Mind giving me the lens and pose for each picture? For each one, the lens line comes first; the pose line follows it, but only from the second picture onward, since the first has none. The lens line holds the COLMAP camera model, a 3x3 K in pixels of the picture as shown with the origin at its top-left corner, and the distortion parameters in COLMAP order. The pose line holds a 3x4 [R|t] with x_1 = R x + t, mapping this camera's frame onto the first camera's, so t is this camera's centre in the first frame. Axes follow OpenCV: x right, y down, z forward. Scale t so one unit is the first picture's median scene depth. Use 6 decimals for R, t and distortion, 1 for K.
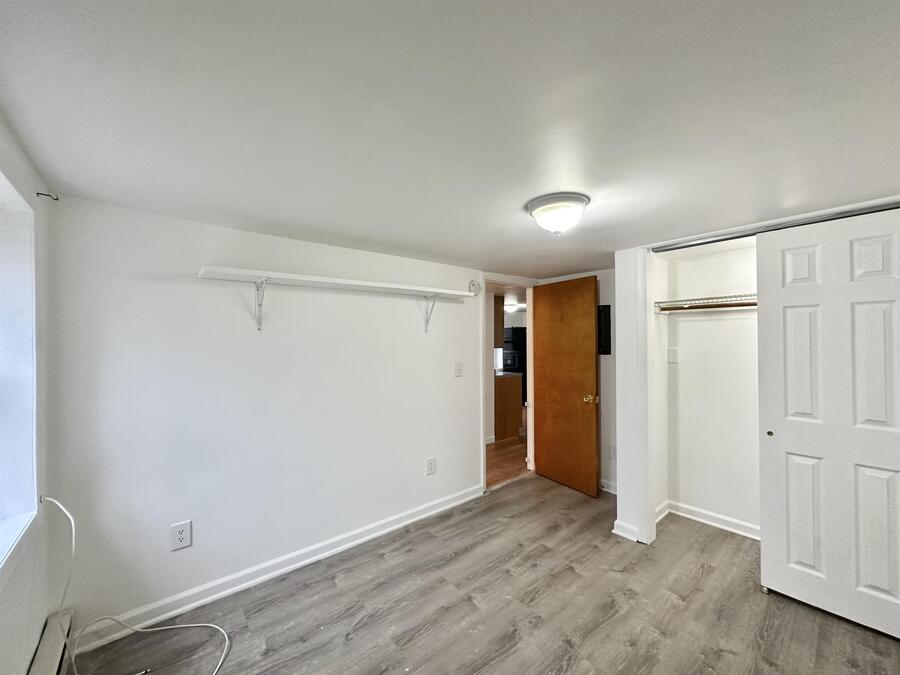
lens RADIAL K [[358.0, 0, 450.0], [0, 358.0, 337.5], [0, 0, 1]] dist [0.000123, -0.000099]
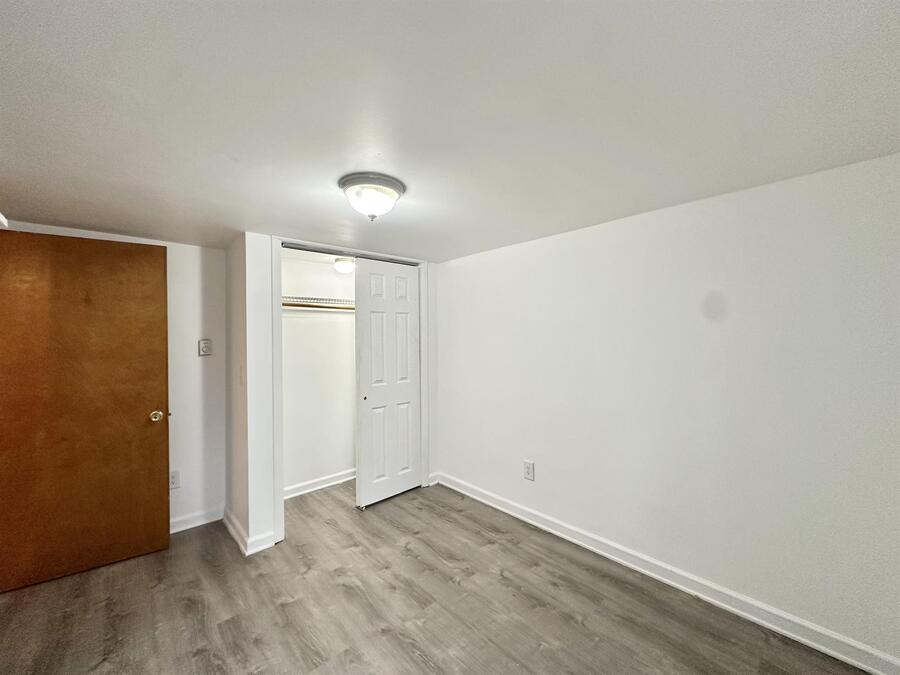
lens RADIAL K [[358.0, 0, 450.0], [0, 358.0, 337.5], [0, 0, 1]] dist [0.000123, -0.000099]
pose [[-0.037424, 0.004804, 0.999288, -0.540855], [0.002041, 0.999987, -0.004731, 0.028906], [-0.999297, 0.001862, -0.037434, 0.681350]]
